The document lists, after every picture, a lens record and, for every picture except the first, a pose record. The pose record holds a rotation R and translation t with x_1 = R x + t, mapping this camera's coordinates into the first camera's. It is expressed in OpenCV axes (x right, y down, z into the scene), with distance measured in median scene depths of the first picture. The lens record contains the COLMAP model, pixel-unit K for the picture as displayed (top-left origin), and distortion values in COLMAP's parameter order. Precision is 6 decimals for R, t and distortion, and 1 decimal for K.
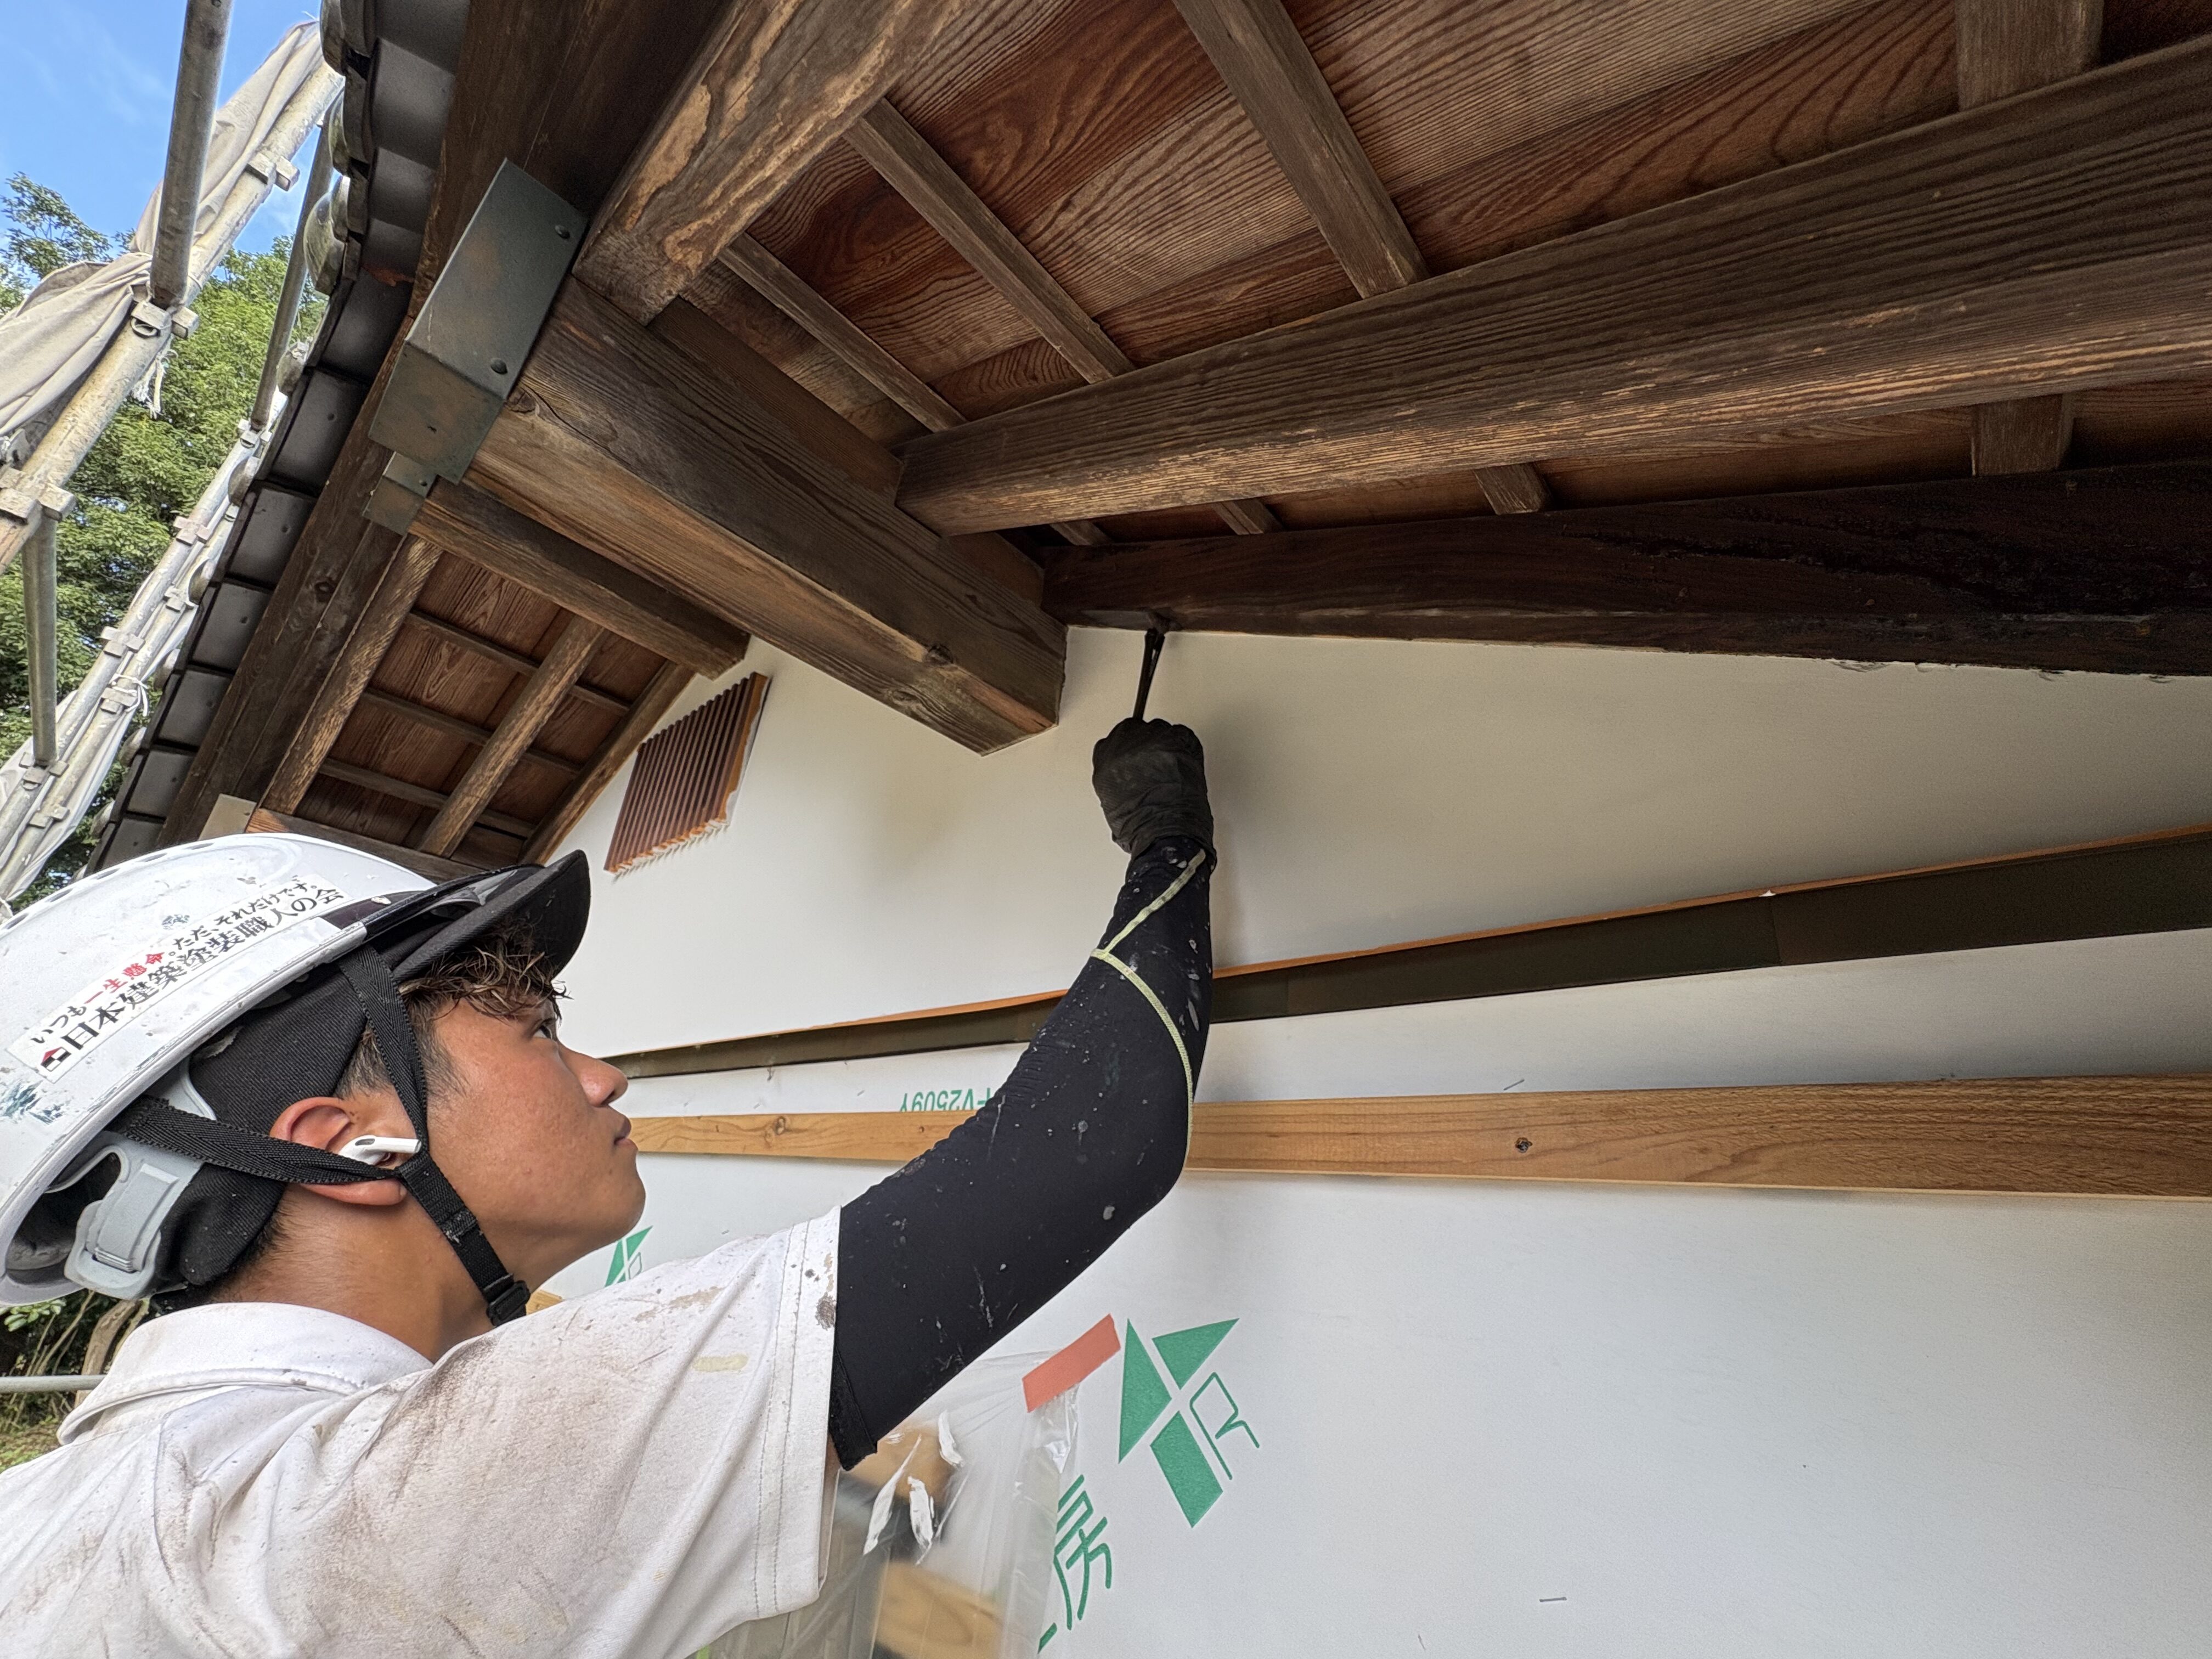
lens RADIAL K [[896.2, 0, 1105.0], [0, 896.2, 838.4], [0, 0, 1]] dist [0.000724, 0.000603]
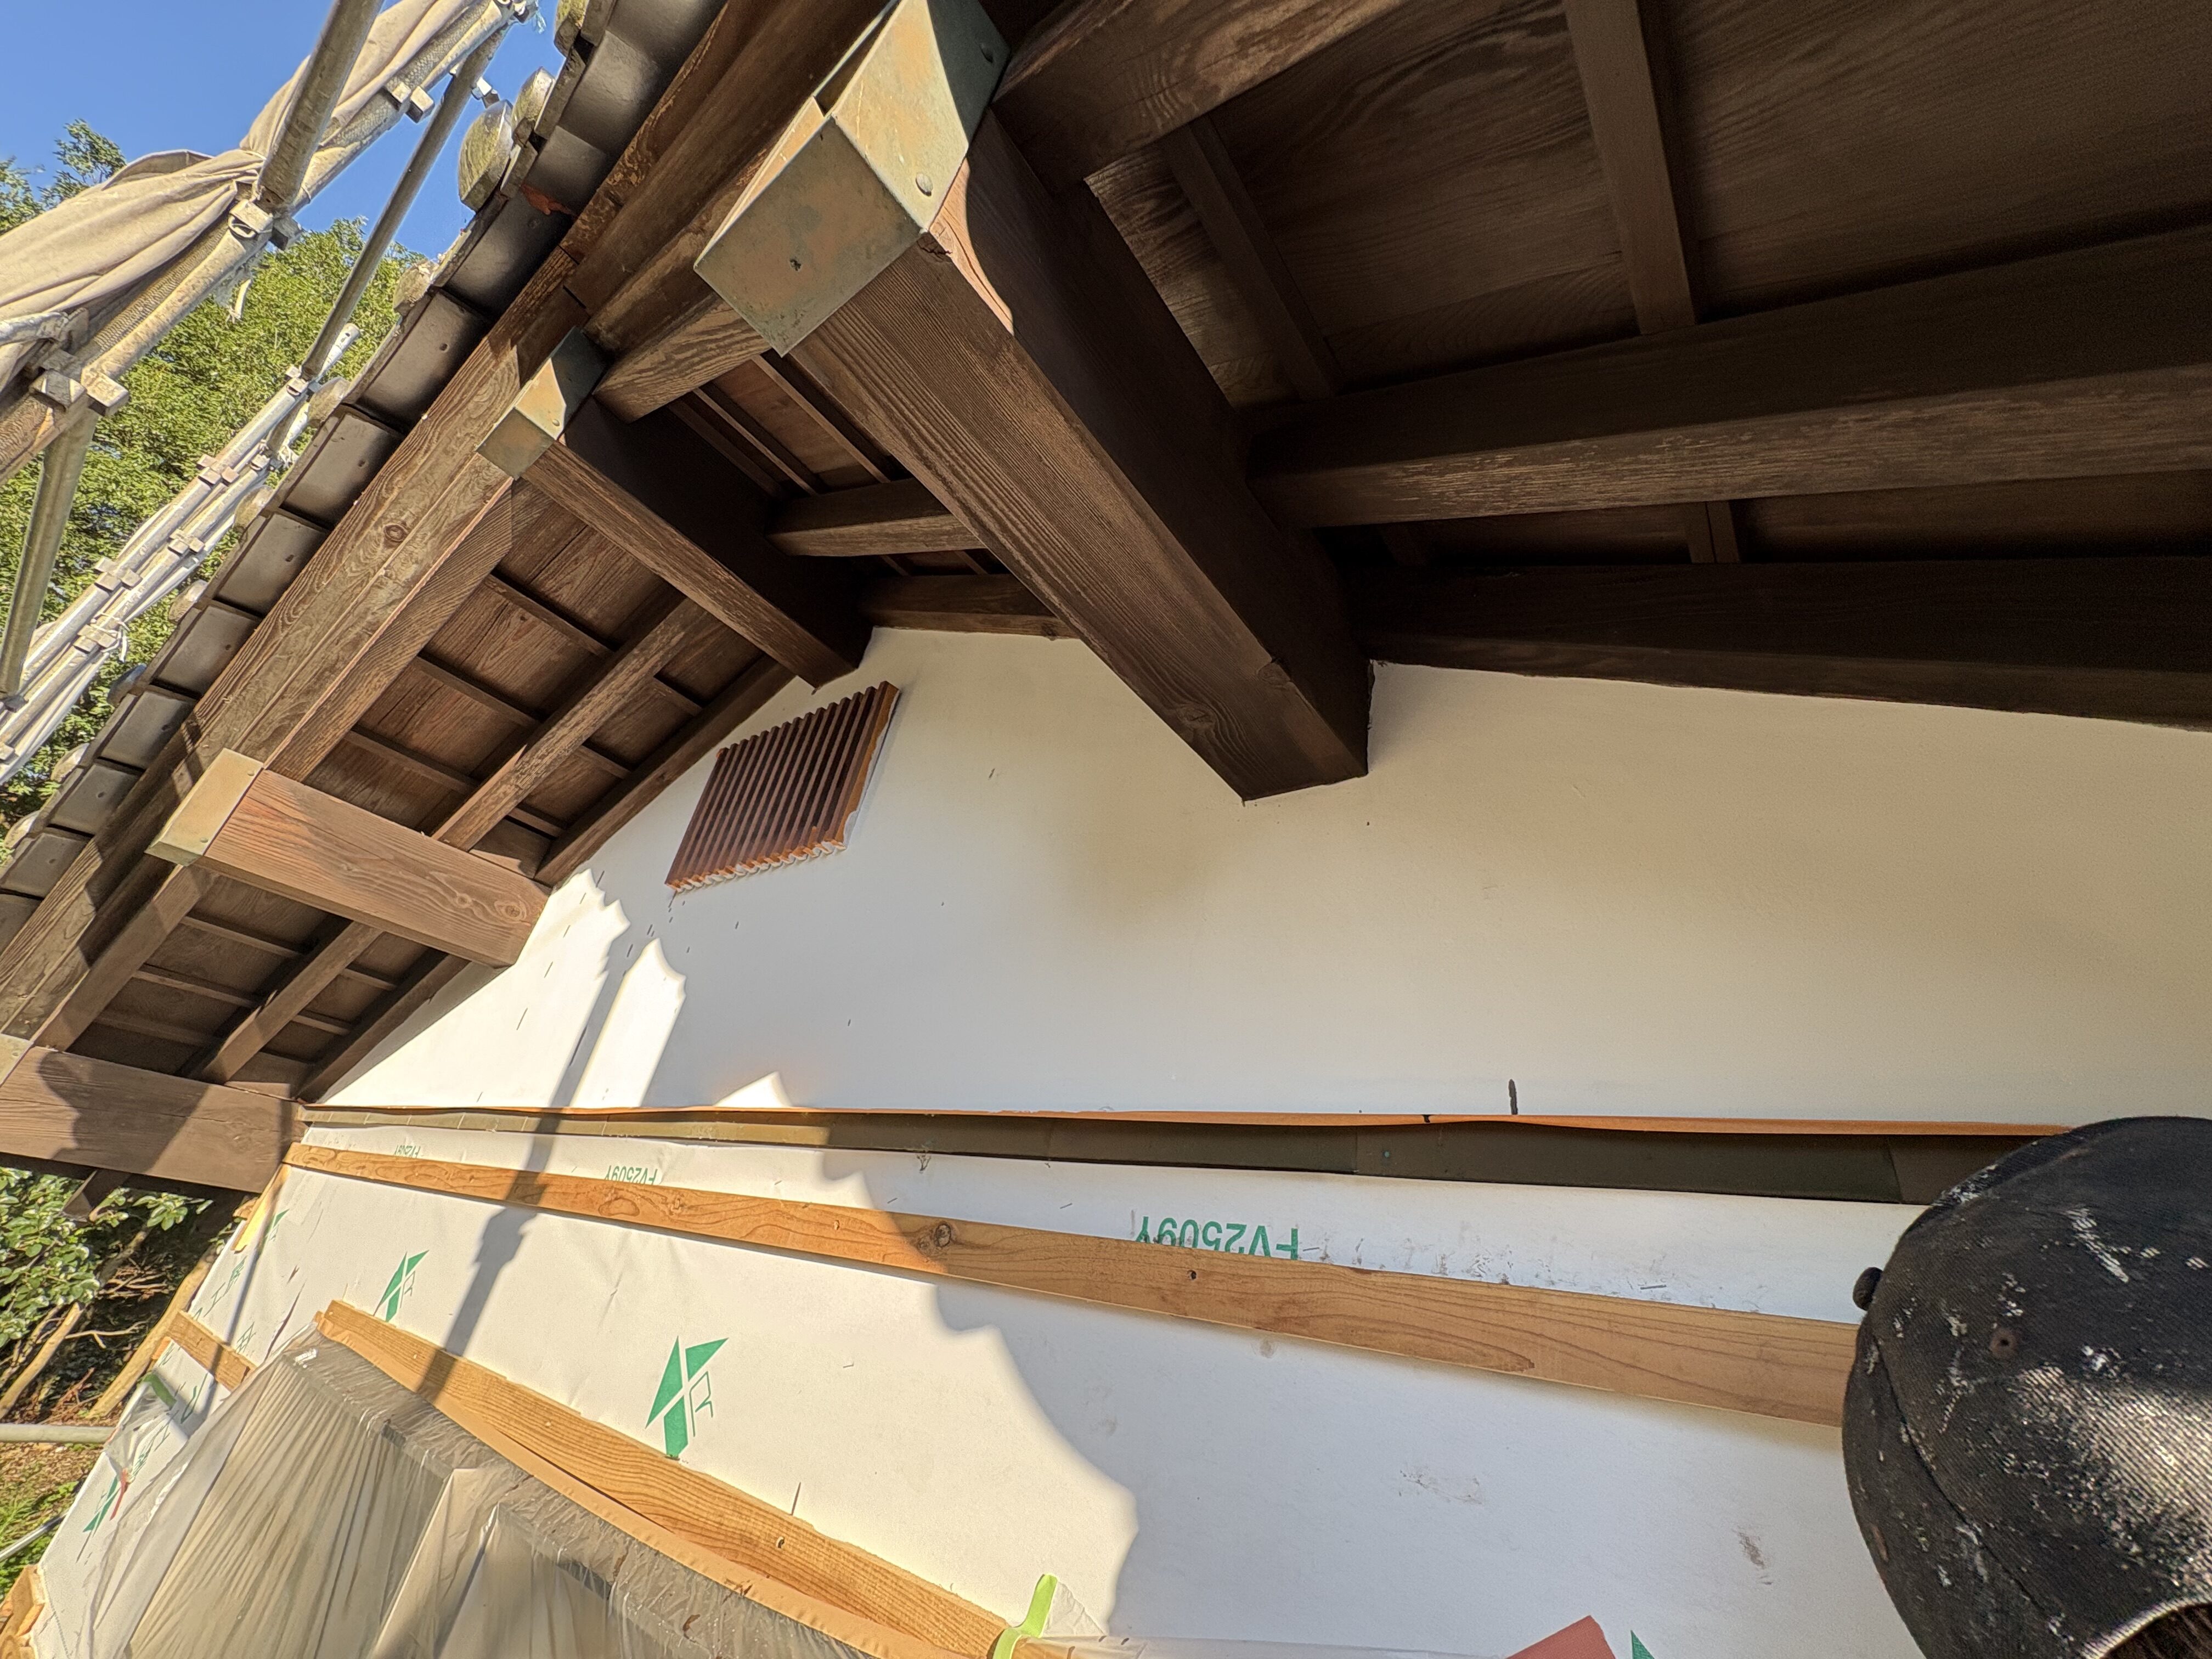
lens RADIAL K [[884.7, 0, 1107.7], [0, 884.7, 834.9], [0, 0, 1]] dist [0.001299, -0.000411]
pose [[0.992610, 0.112061, 0.046554, -0.179646], [-0.107967, 0.990707, -0.082716, 0.012353], [-0.055390, 0.077079, 0.995485, 0.114779]]
